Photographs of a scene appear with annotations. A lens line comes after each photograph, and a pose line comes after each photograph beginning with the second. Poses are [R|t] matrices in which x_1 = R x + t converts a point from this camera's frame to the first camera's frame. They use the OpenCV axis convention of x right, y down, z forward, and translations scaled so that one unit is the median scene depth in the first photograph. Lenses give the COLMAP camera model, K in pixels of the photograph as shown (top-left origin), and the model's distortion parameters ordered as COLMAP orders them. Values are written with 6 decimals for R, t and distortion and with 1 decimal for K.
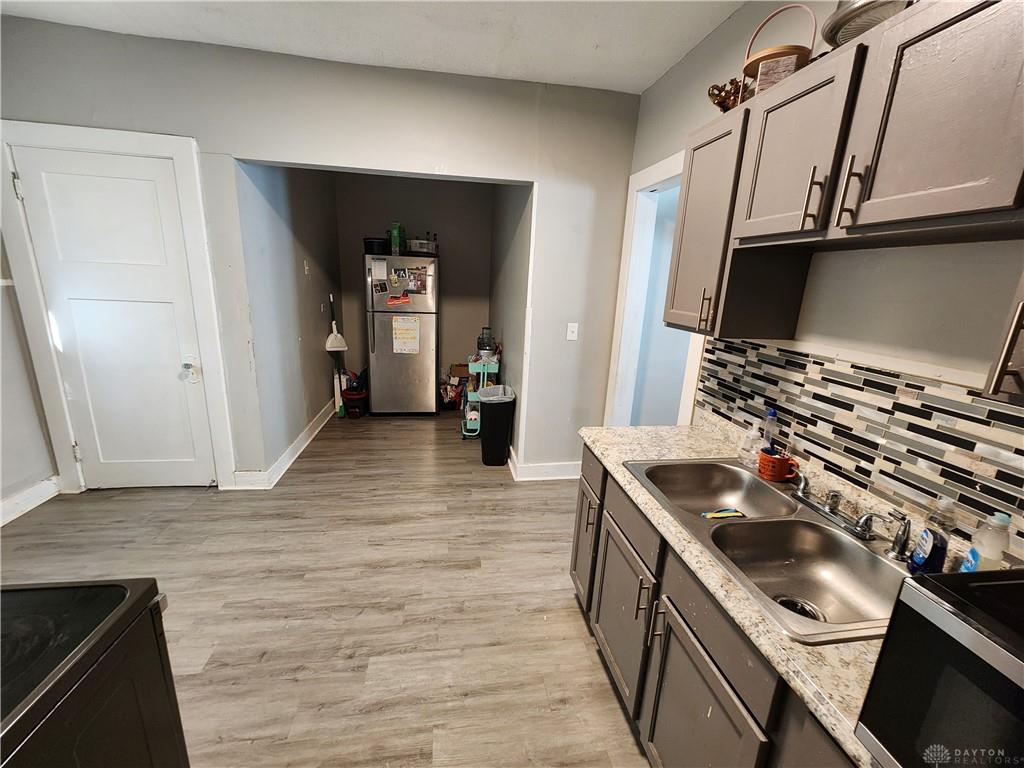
lens RADIAL K [[418.9, 0, 508.5], [0, 418.9, 383.1], [0, 0, 1]] dist [-0.000093, -0.000010]
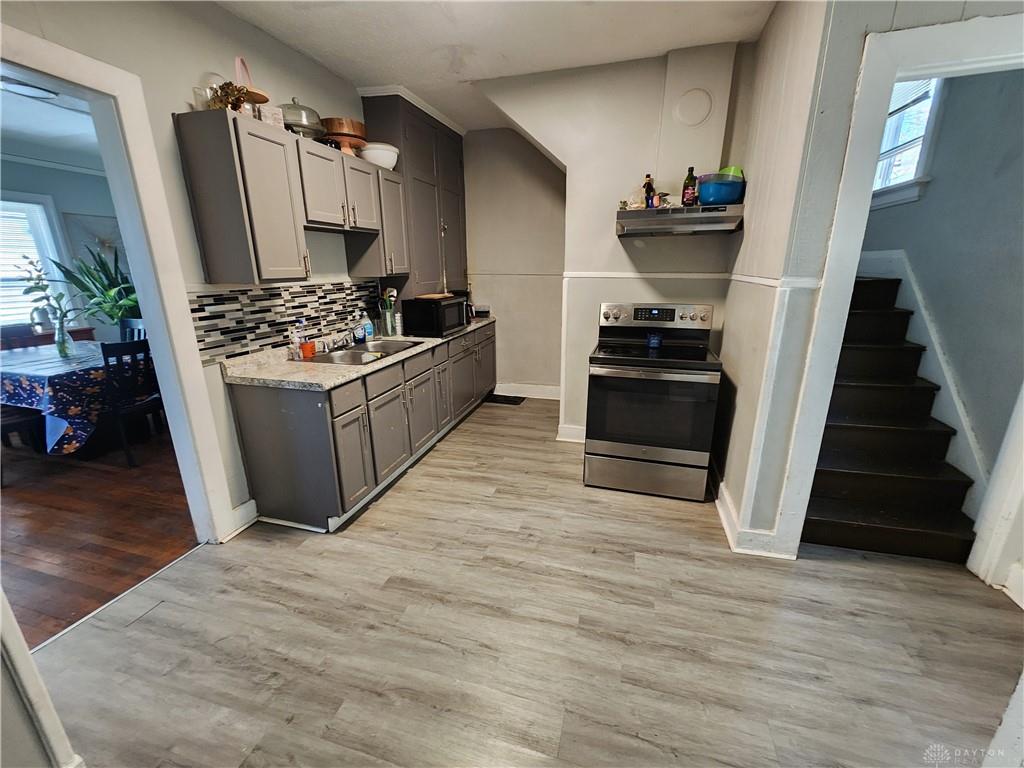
lens RADIAL K [[418.9, 0, 509.3], [0, 418.9, 385.5], [0, 0, 1]] dist [-0.000093, -0.000010]
pose [[-0.907579, -0.152047, 0.391385, -0.737638], [0.070196, 0.864069, 0.498454, -0.423816], [-0.413972, 0.479860, -0.773538, 1.764593]]
